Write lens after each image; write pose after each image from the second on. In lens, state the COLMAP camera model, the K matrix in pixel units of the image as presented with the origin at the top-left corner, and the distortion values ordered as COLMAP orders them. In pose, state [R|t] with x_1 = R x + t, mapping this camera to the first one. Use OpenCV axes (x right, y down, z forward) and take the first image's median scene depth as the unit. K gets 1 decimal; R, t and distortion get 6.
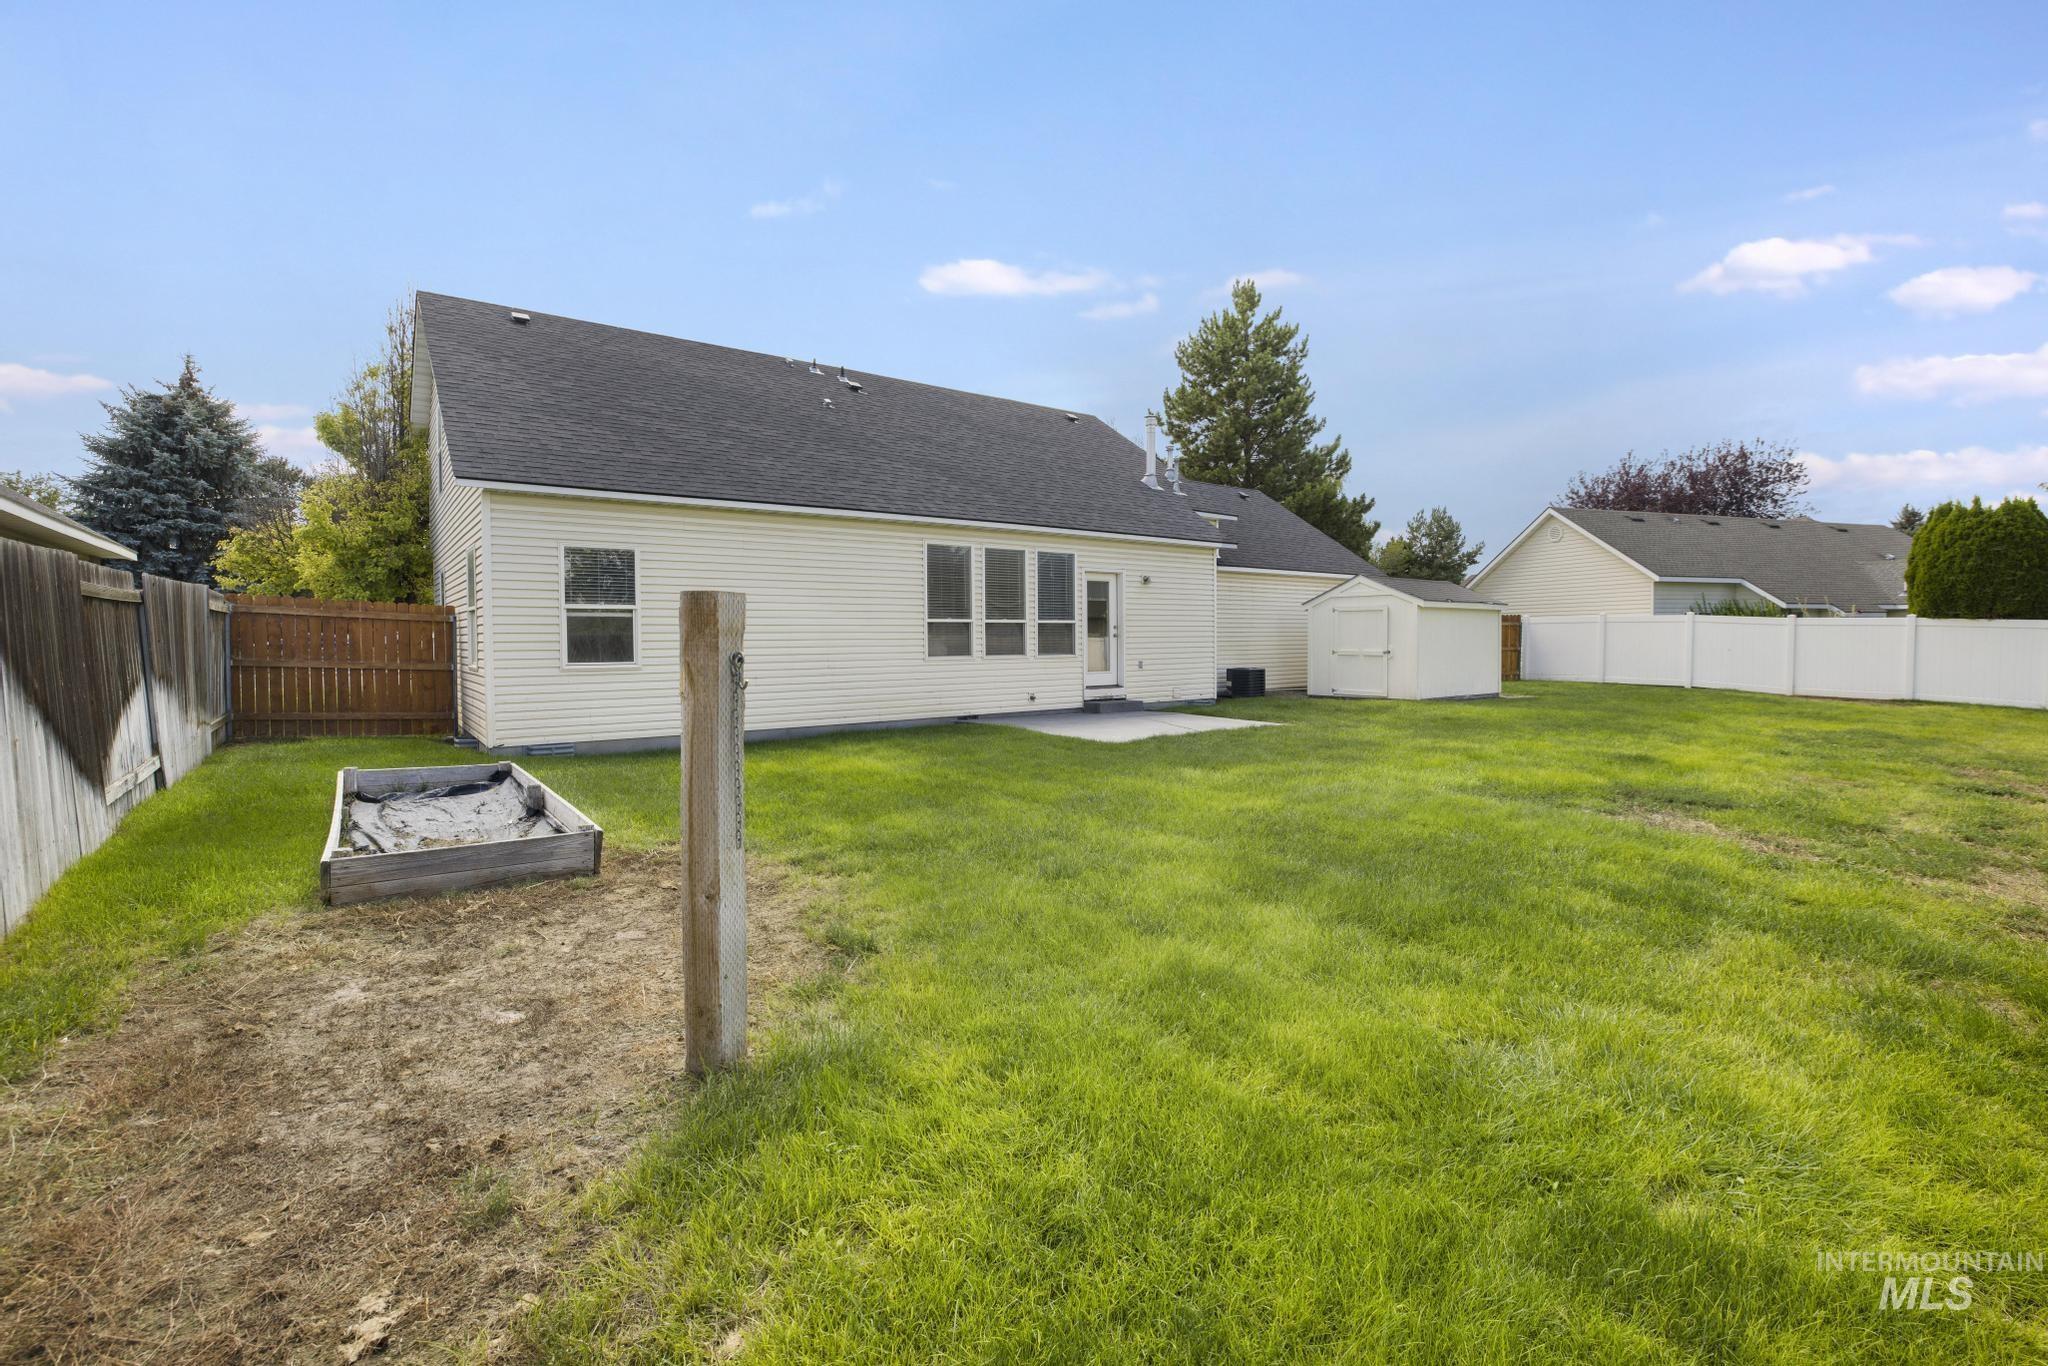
lens RADIAL K [[946.6, 0, 1011.1], [0, 946.6, 654.5], [0, 0, 1]] dist [-0.001306, 0.000189]
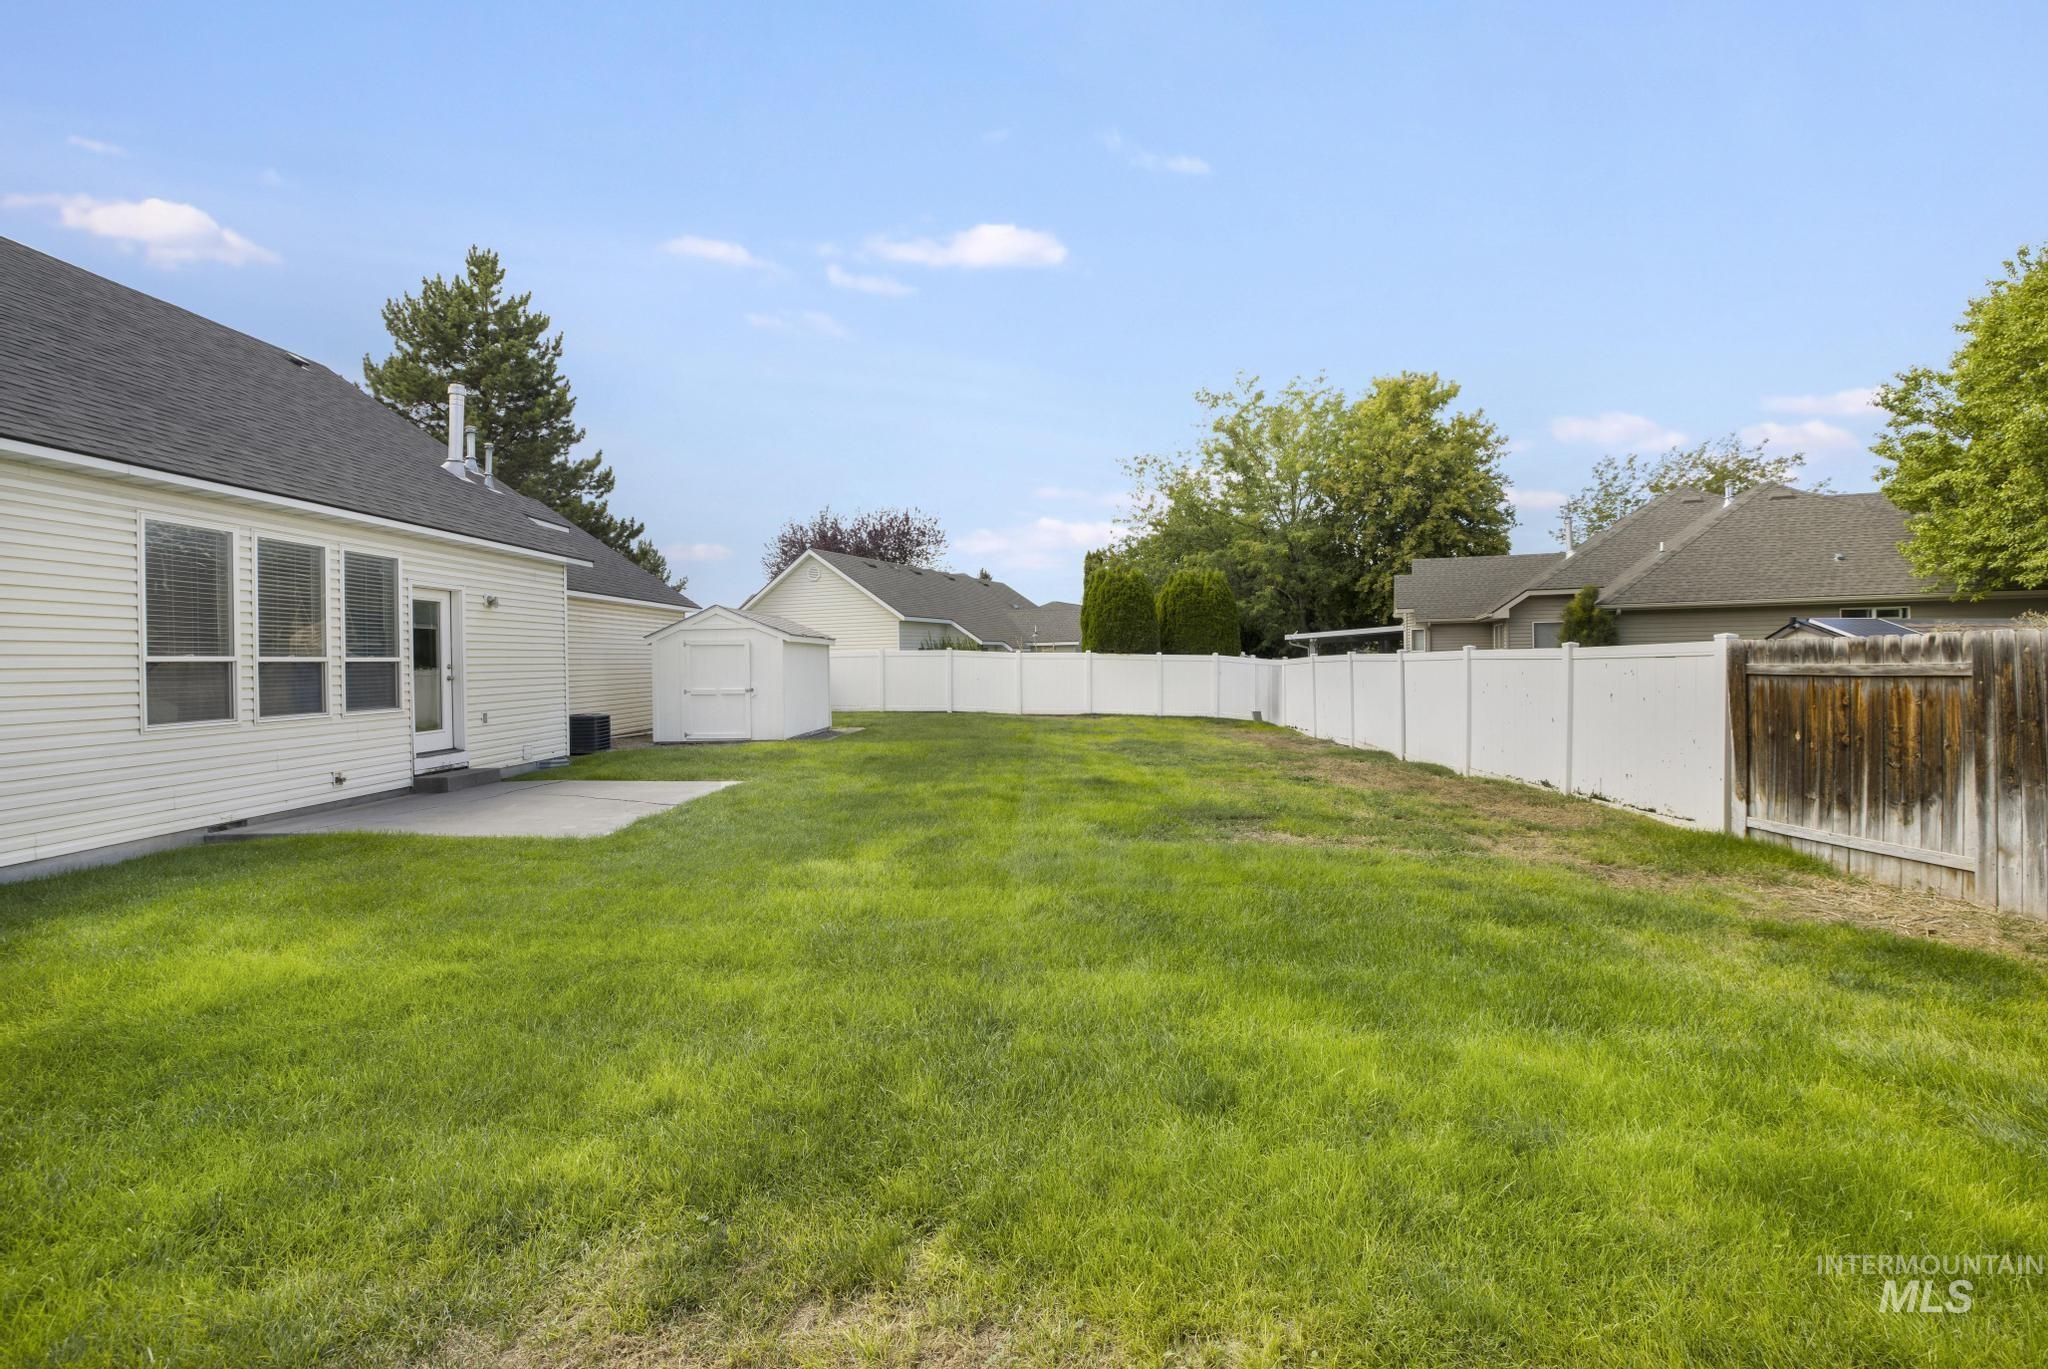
lens RADIAL K [[946.6, 0, 1011.1], [0, 946.6, 656.0], [0, 0, 1]] dist [-0.001306, 0.000189]
pose [[0.662797, -0.002396, 0.748795, -0.125216], [0.026907, 0.999425, -0.020619, -0.009763], [-0.748315, 0.033814, 0.662481, 0.196295]]
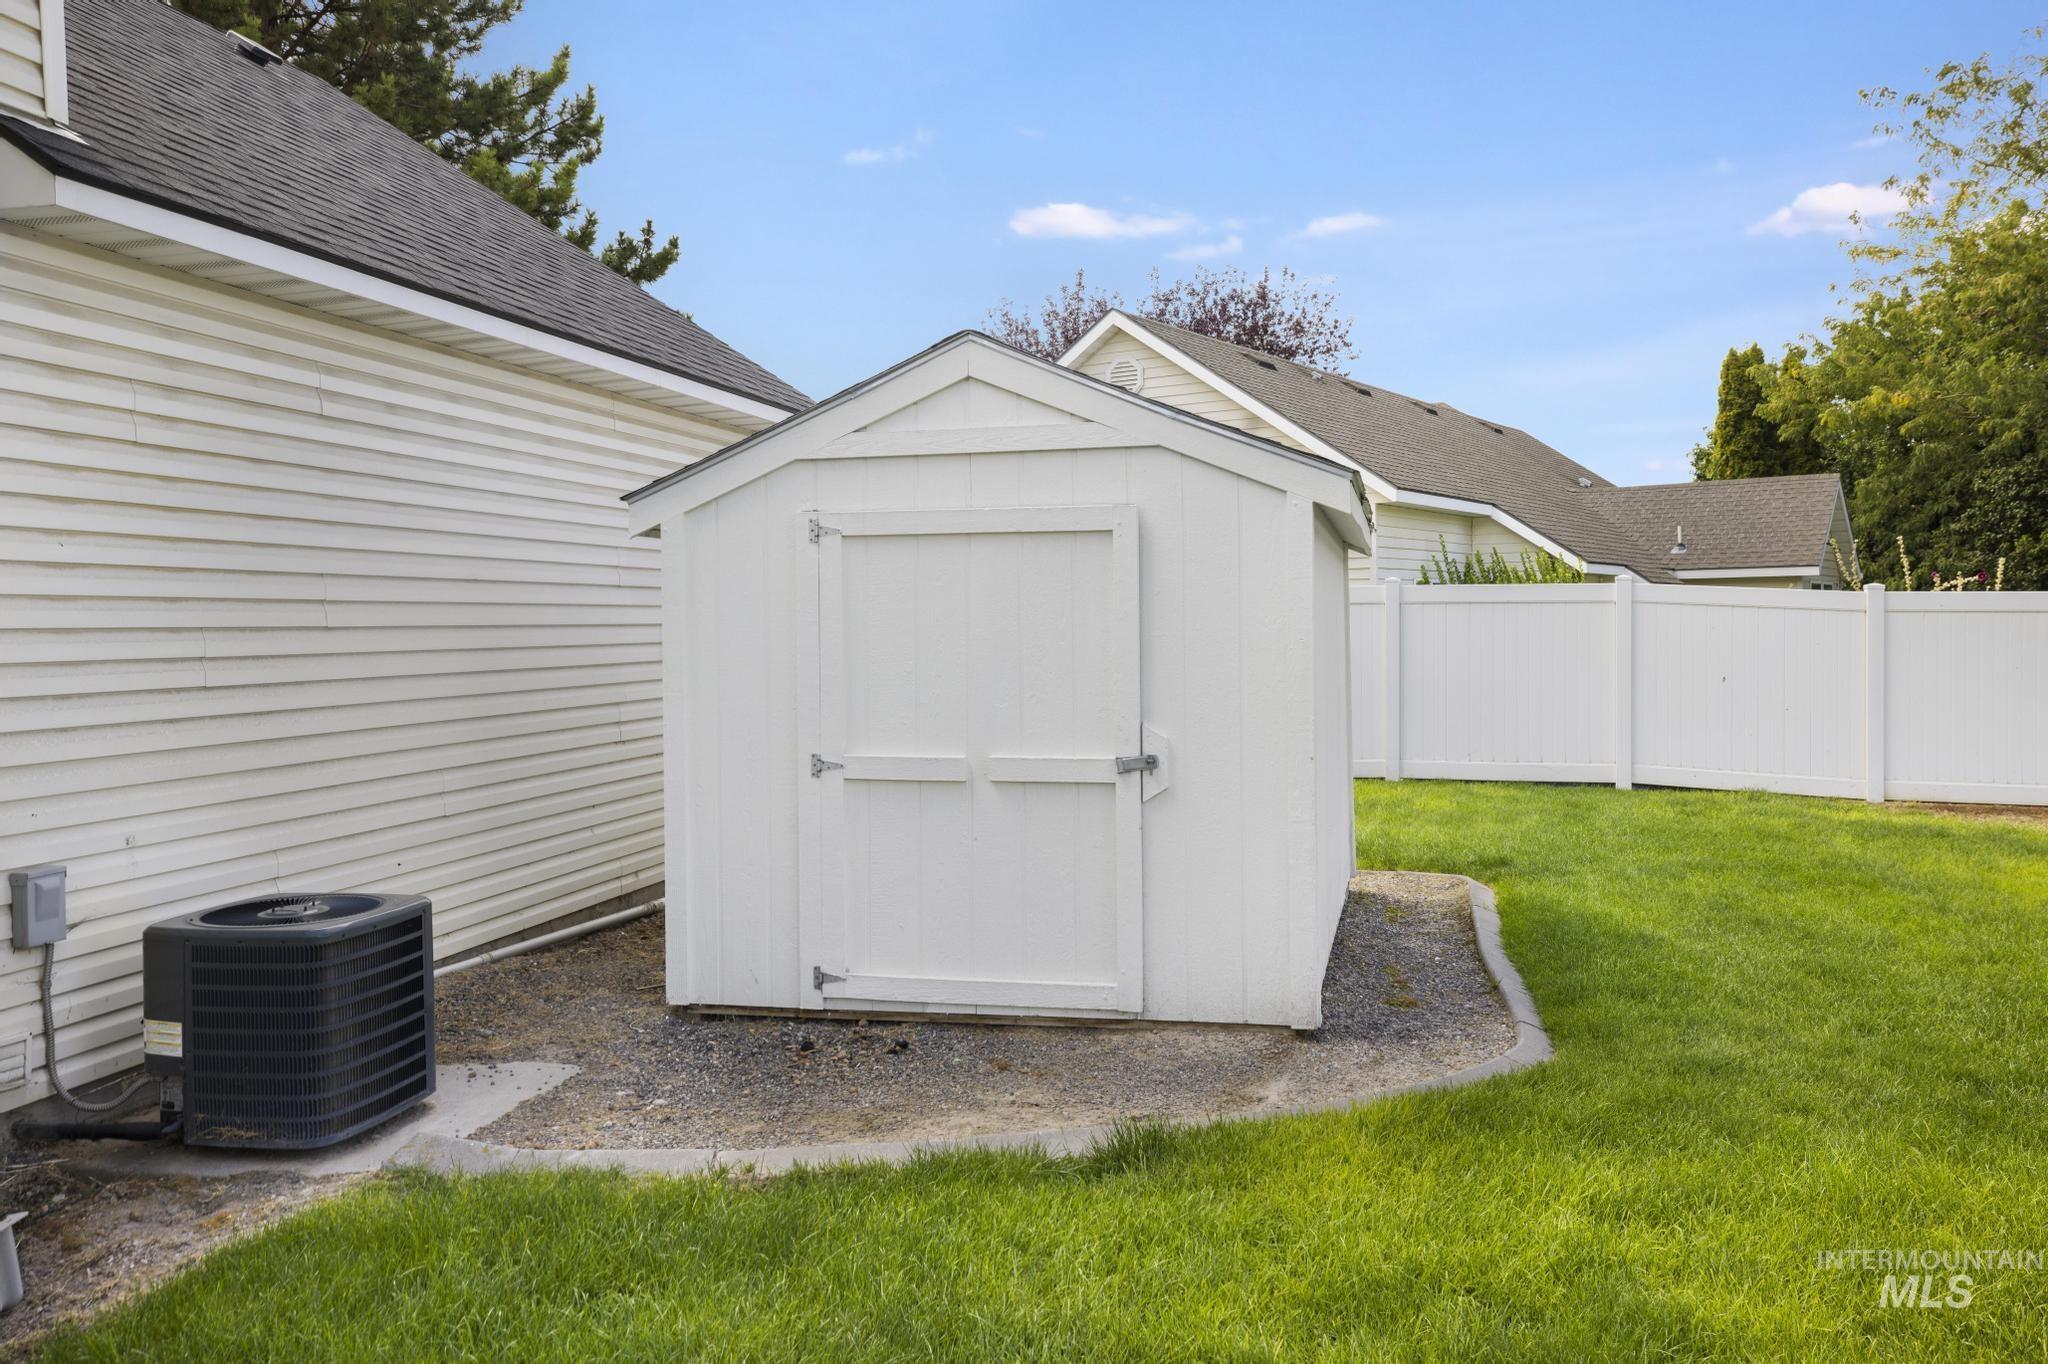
lens RADIAL K [[1623.6, 0, 1024.0], [0, 1623.6, 682.0], [0, 0, 1]] dist [0.000280, 0.000879]
pose [[0.785854, -0.026178, 0.617858, 0.198205], [0.020318, 0.999657, 0.016512, -0.023093], [-0.618079, -0.000423, 0.786116, 0.784209]]
